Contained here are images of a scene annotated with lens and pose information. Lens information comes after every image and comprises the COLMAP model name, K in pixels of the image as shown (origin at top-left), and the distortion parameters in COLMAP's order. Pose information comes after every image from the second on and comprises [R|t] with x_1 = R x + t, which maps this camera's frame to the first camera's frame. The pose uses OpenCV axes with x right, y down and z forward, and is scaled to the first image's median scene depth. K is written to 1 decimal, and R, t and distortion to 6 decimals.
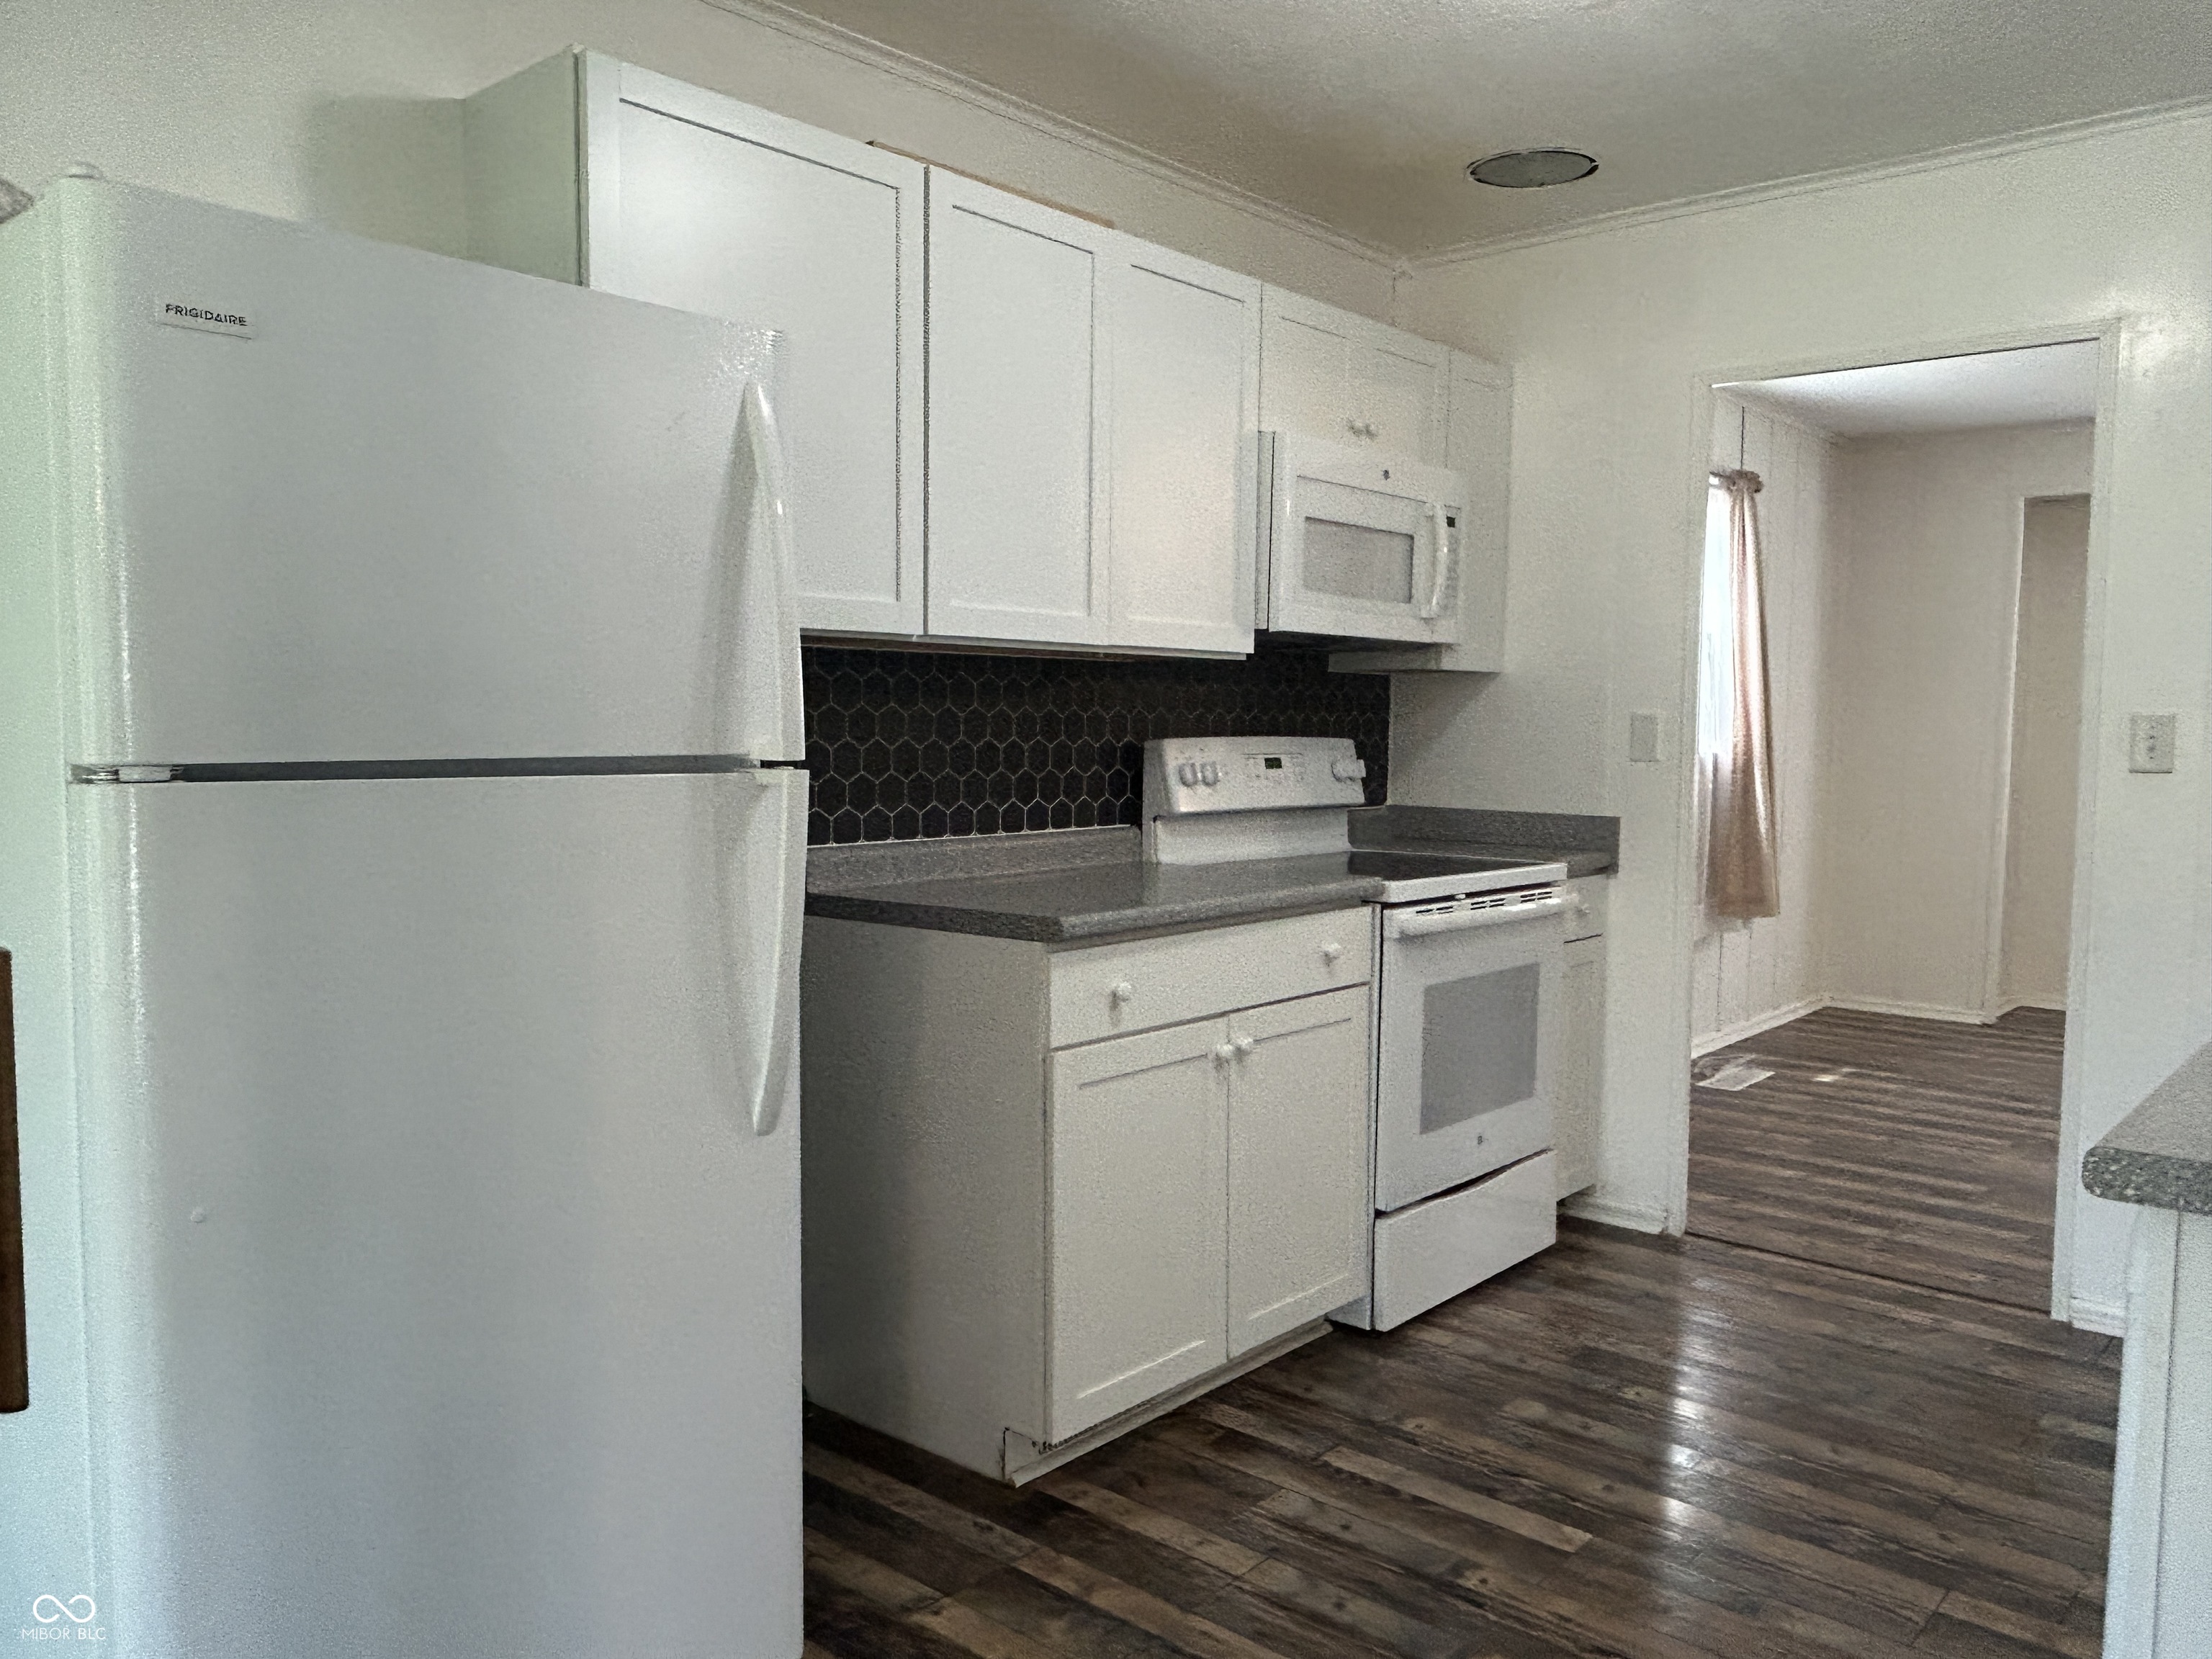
lens RADIAL K [[1656.9, 0, 1106.0], [0, 1656.9, 829.5], [0, 0, 1]] dist [-0.000430, -0.009666]
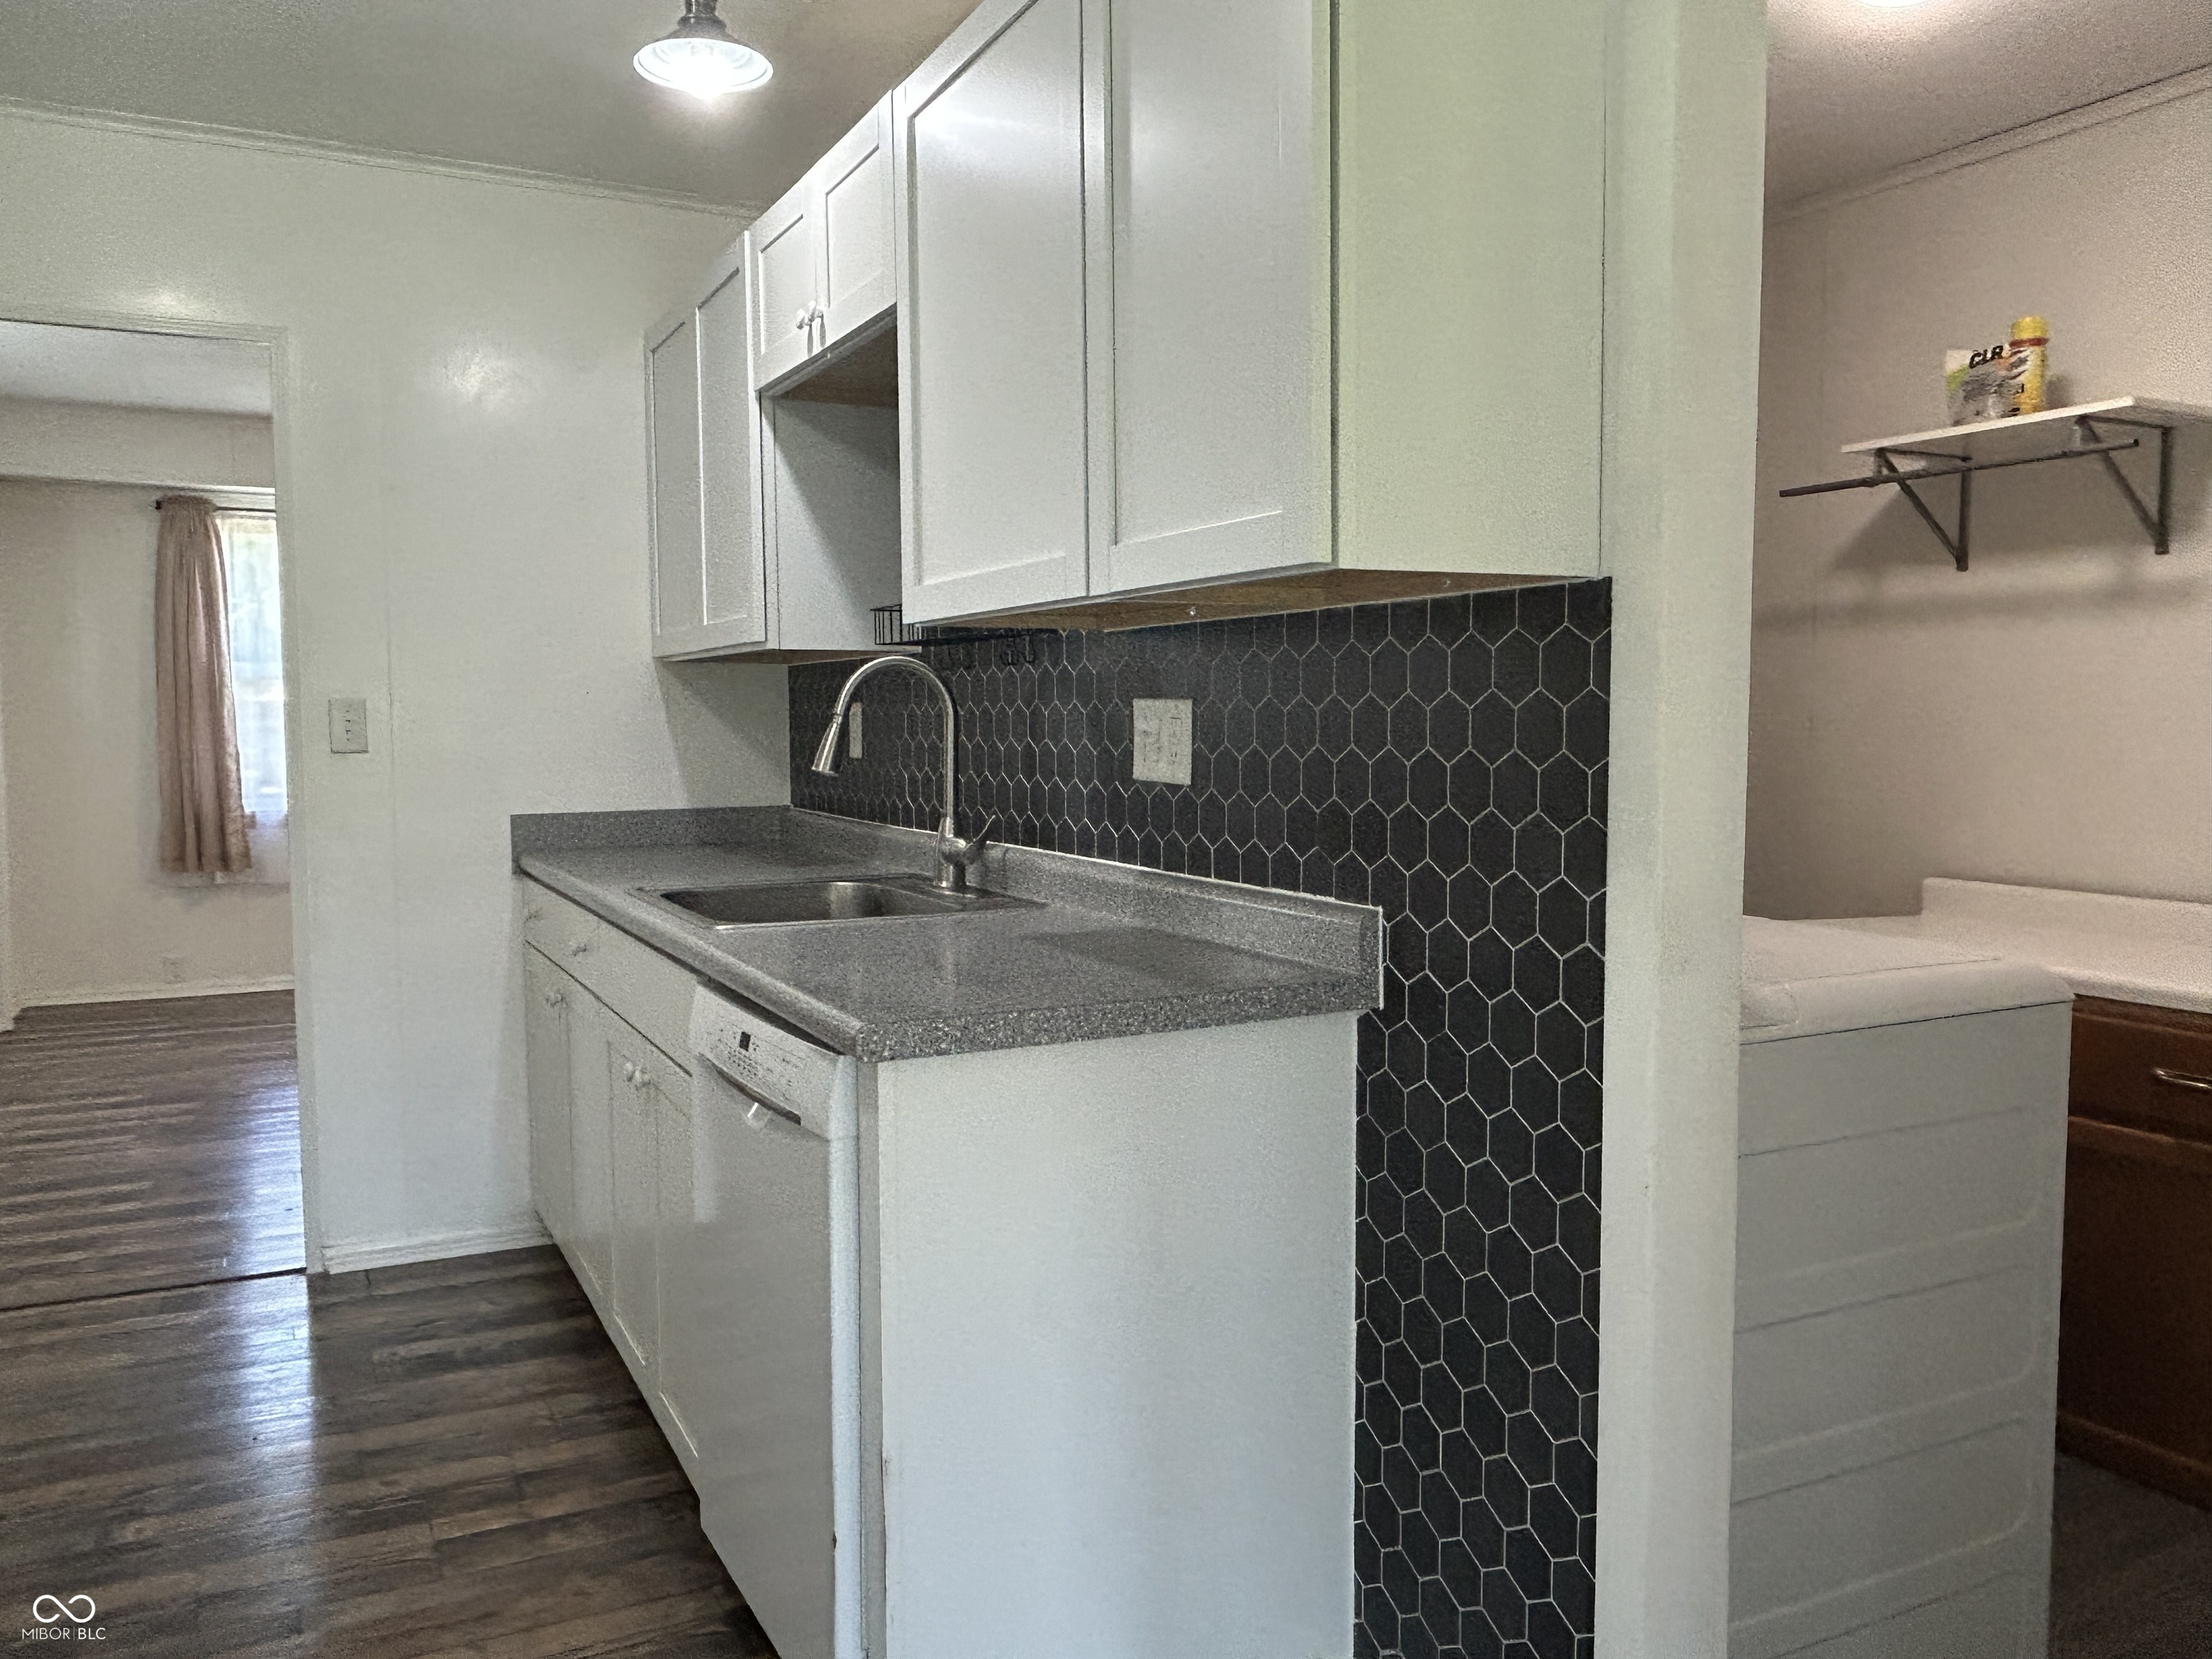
lens RADIAL K [[1656.9, 0, 1106.0], [0, 1656.9, 829.5], [0, 0, 1]] dist [-0.000430, -0.009666]
pose [[0.374353, -0.073299, 0.924385, -0.168988], [0.067923, 0.996361, 0.051499, -0.005414], [-0.924795, 0.043508, 0.377969, 0.104824]]
